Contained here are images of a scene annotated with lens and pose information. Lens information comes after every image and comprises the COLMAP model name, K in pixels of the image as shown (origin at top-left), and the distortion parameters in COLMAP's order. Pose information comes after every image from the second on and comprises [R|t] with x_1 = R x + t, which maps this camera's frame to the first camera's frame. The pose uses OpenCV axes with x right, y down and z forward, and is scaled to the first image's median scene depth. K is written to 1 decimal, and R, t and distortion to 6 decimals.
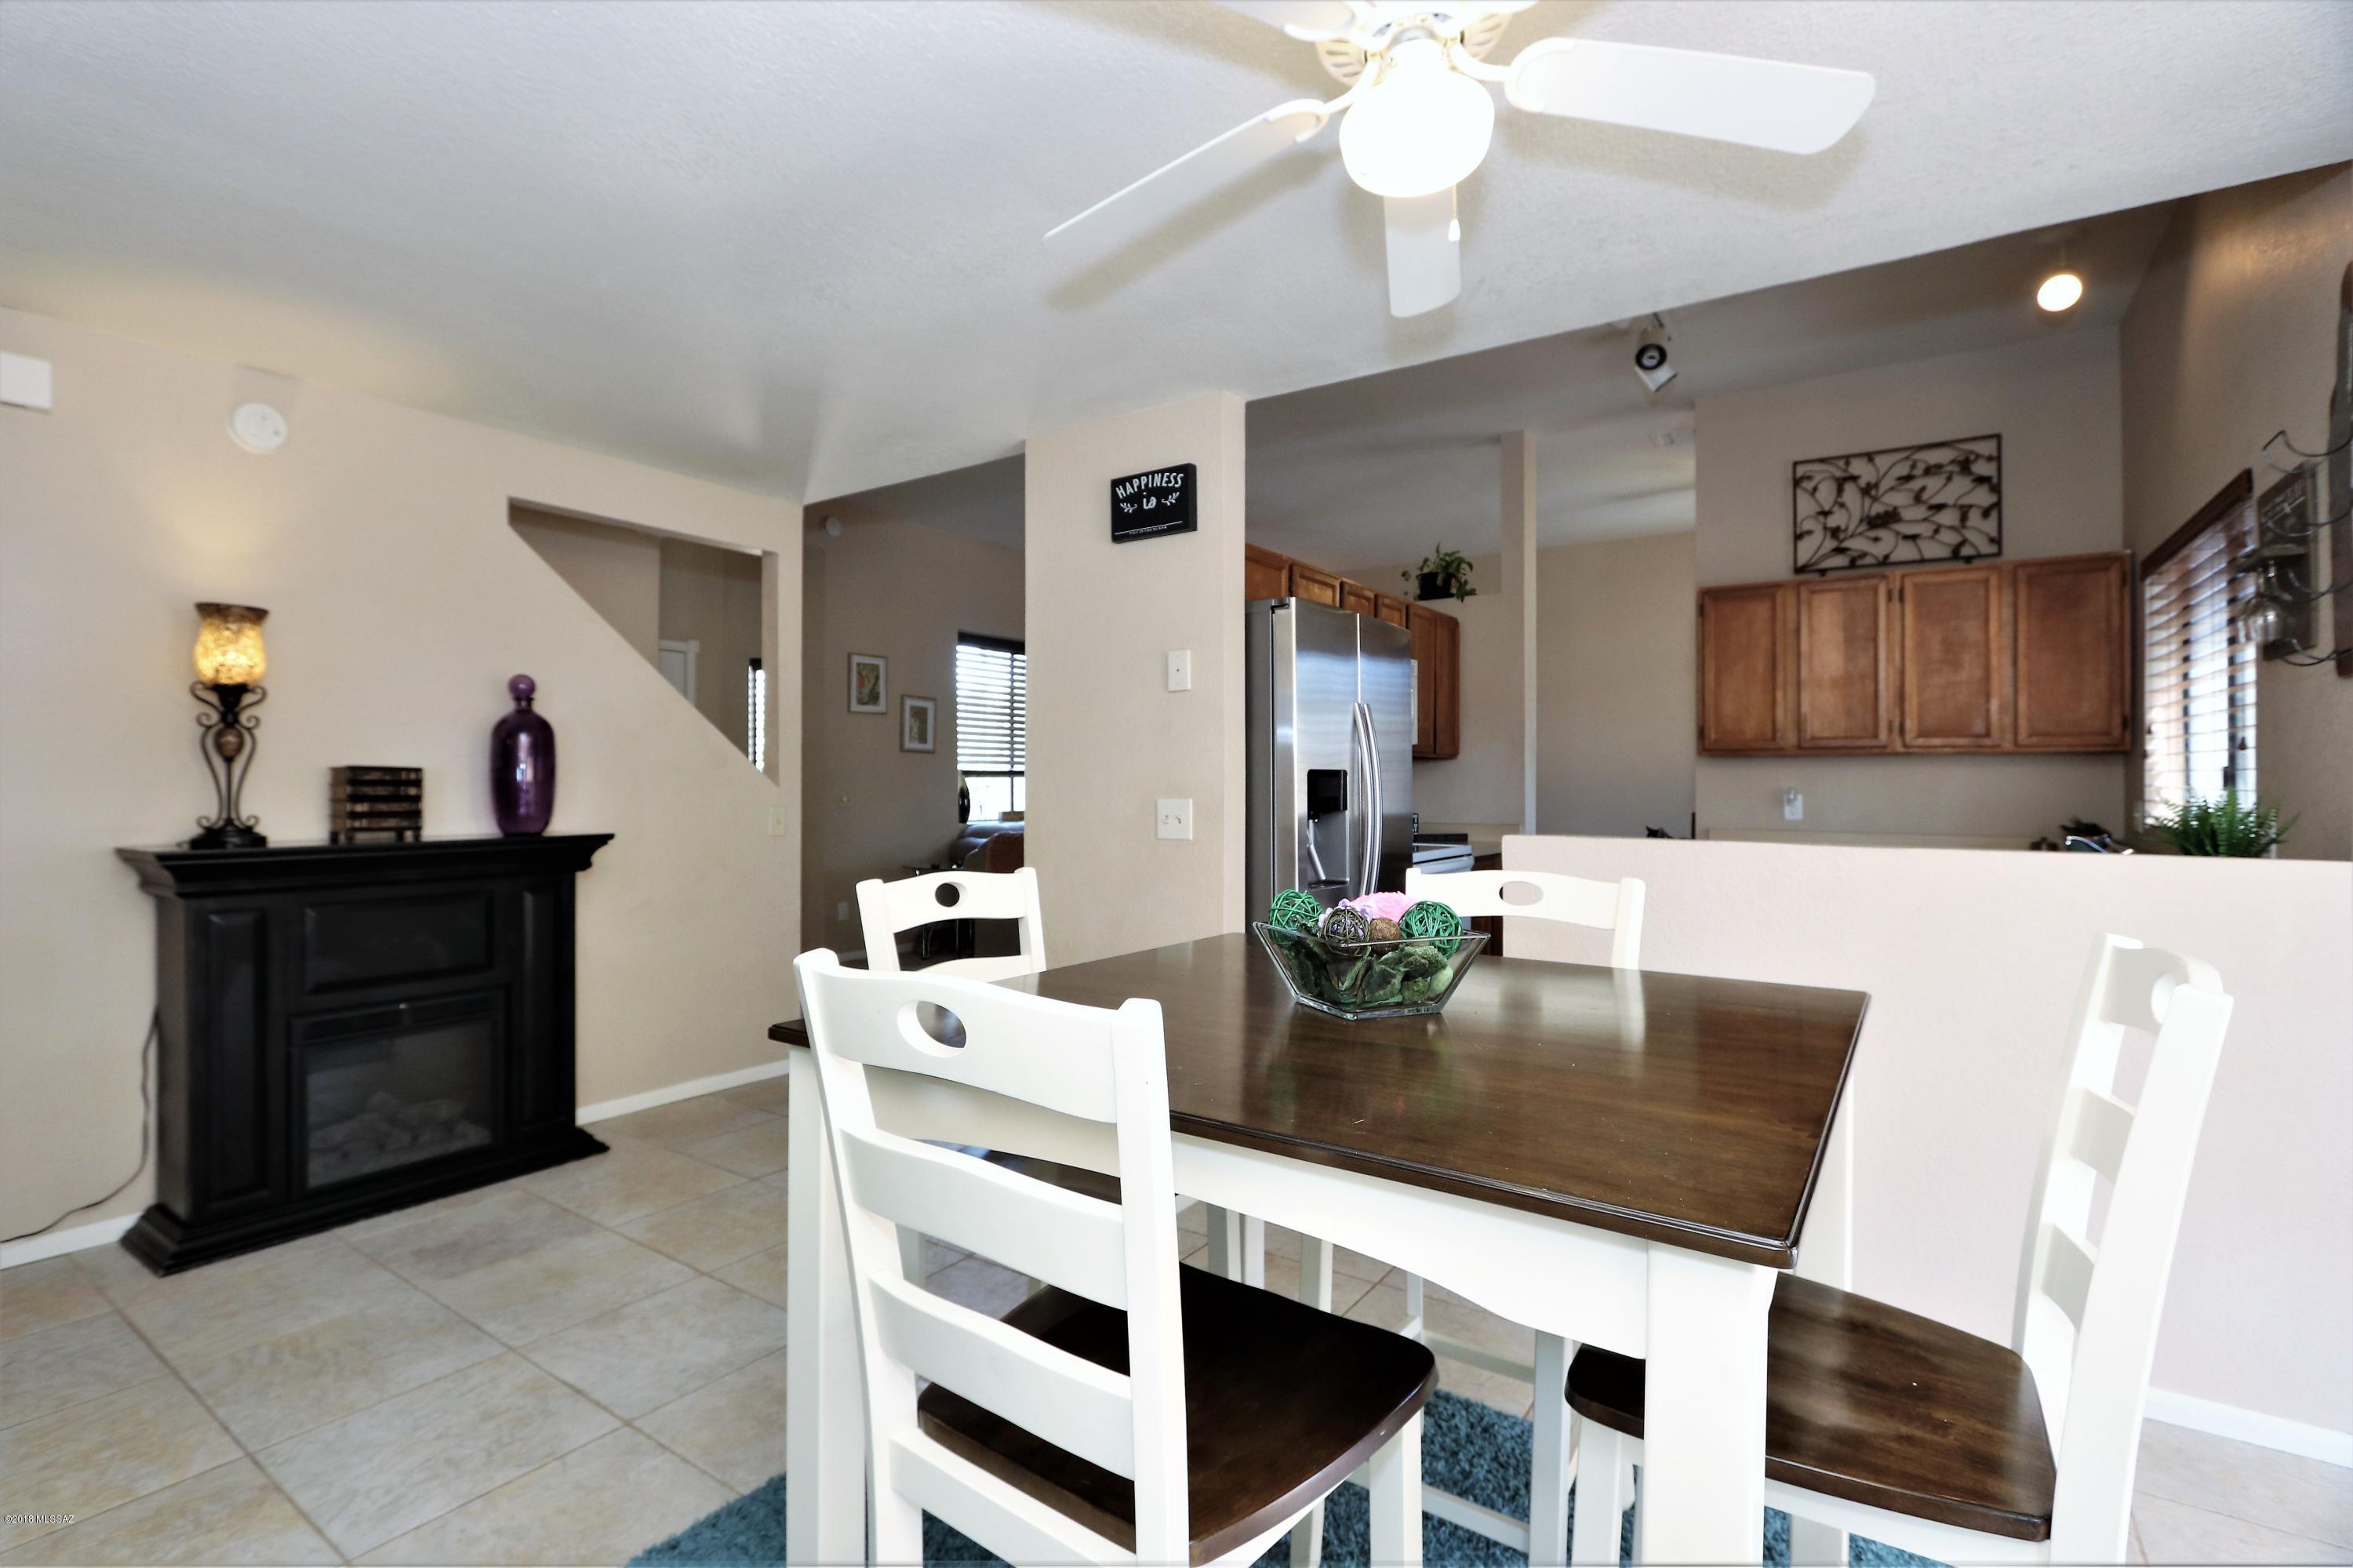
lens RADIAL K [[1091.0, 0, 1150.3], [0, 1091.0, 775.6], [0, 0, 1]] dist [-0.020473, 0.003560]
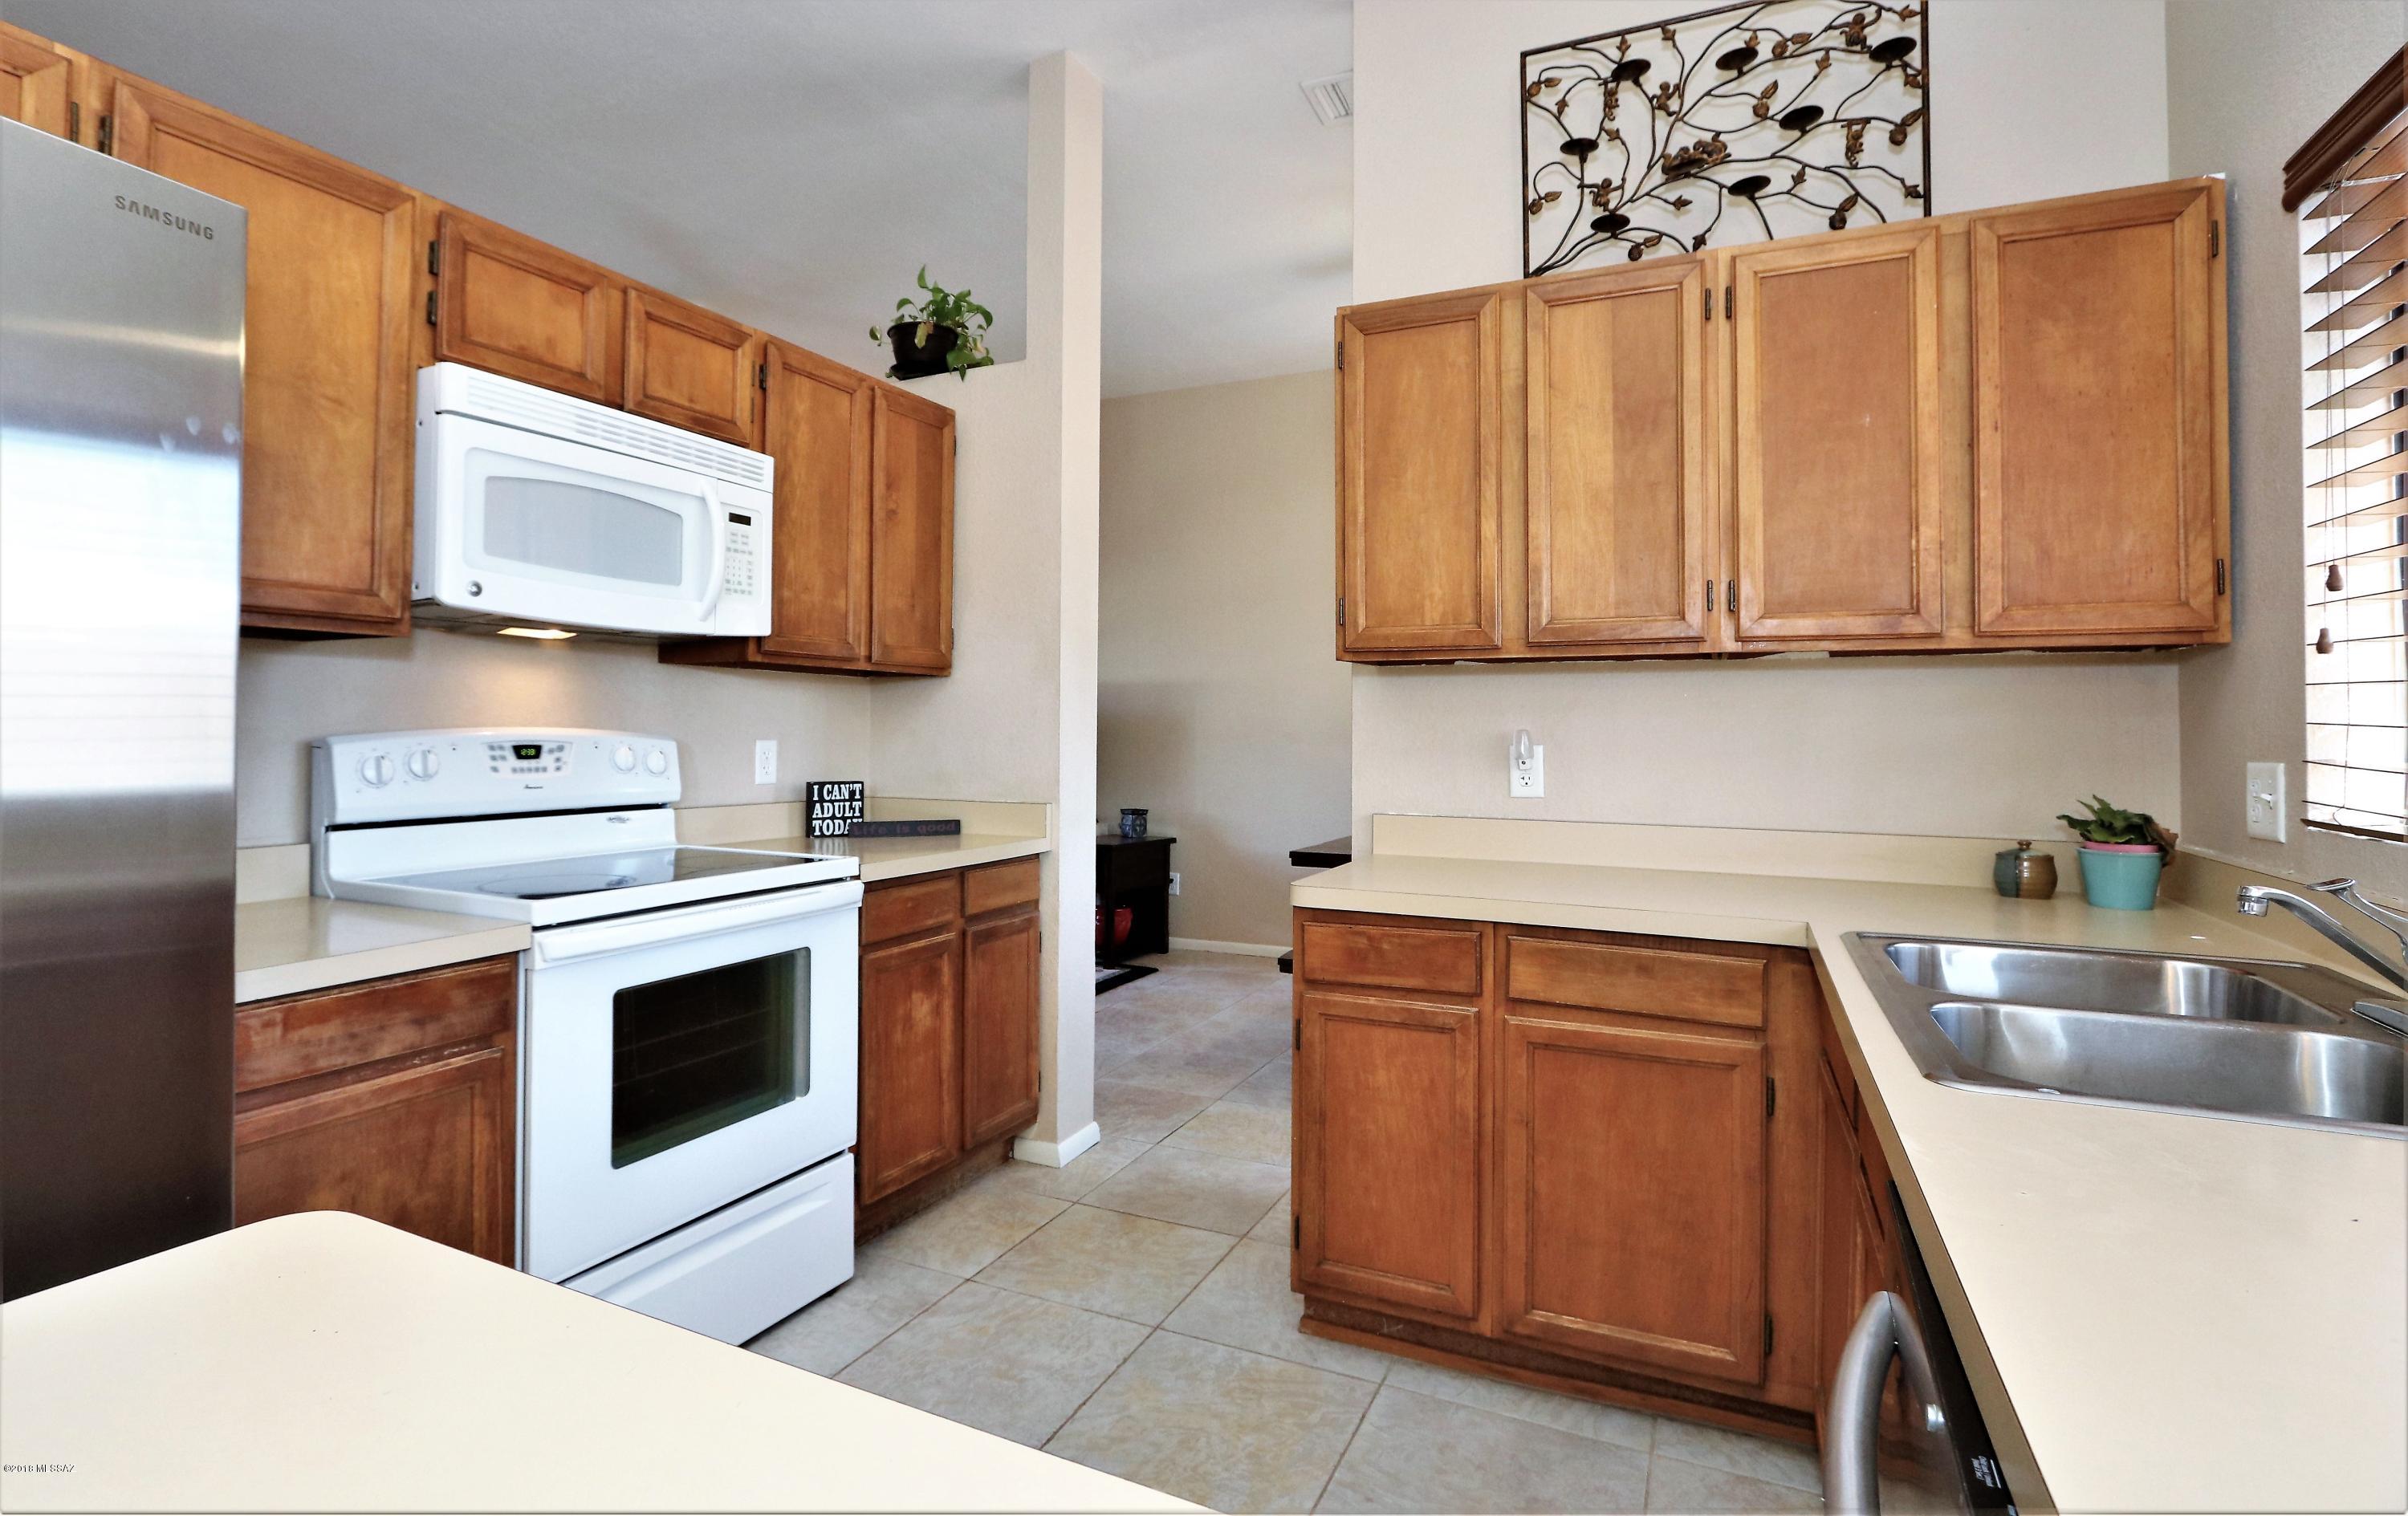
lens RADIAL K [[1151.4, 0, 1179.8], [0, 1151.4, 708.0], [0, 0, 1]] dist [-0.018671, 0.001092]
pose [[0.986927, 0.007392, 0.160996, 0.377885], [-0.004588, 0.999831, -0.017780, 0.010709], [-0.161100, 0.016809, 0.986795, 0.547585]]
